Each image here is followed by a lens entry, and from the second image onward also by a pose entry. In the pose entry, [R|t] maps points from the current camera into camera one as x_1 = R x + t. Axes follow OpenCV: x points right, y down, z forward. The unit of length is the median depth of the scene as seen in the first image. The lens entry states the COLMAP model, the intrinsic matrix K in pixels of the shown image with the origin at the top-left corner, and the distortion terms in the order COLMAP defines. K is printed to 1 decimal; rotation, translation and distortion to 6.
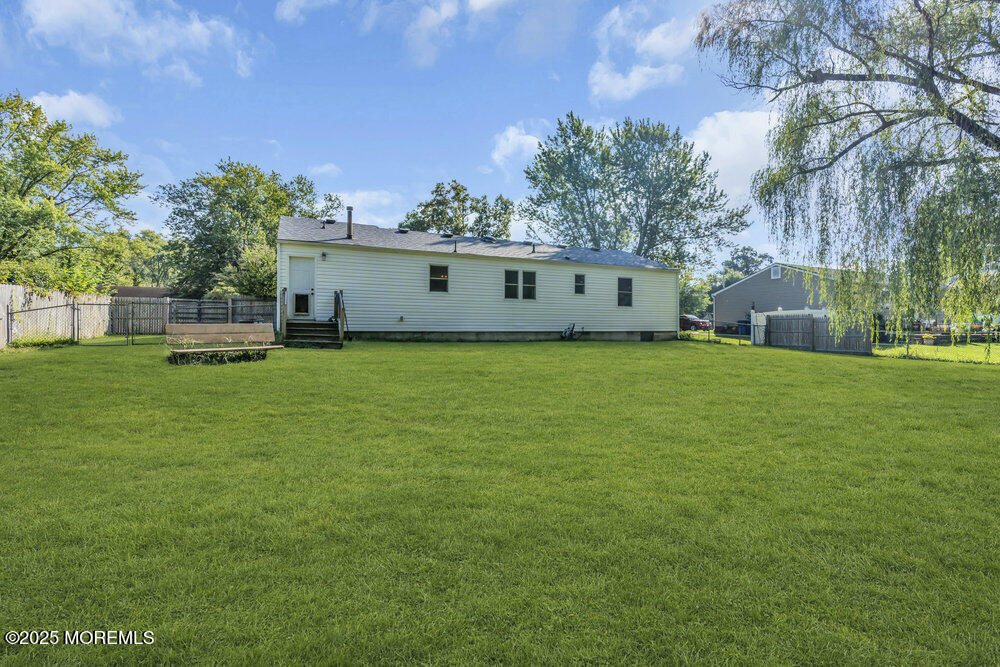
lens RADIAL K [[468.1, 0, 502.7], [0, 468.1, 315.6], [0, 0, 1]] dist [-0.006087, 0.000136]
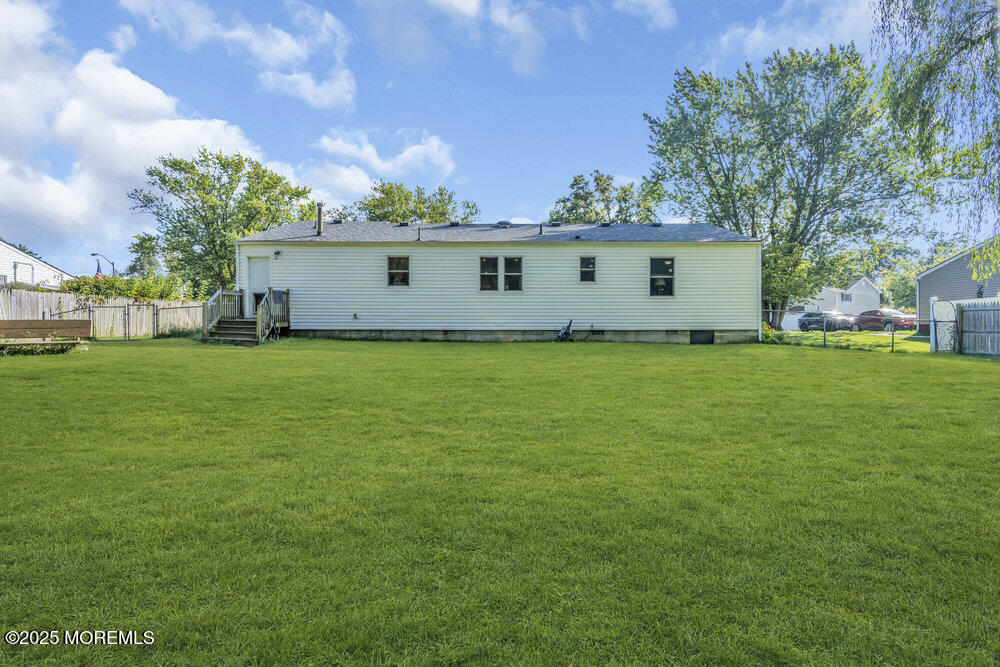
lens RADIAL K [[468.1, 0, 500.6], [0, 468.1, 330.9], [0, 0, 1]] dist [-0.006087, 0.000136]
pose [[0.898256, -0.003081, -0.439463, 0.395795], [0.013056, 0.999721, 0.019676, 0.018766], [0.439280, -0.023412, 0.898045, 0.251323]]
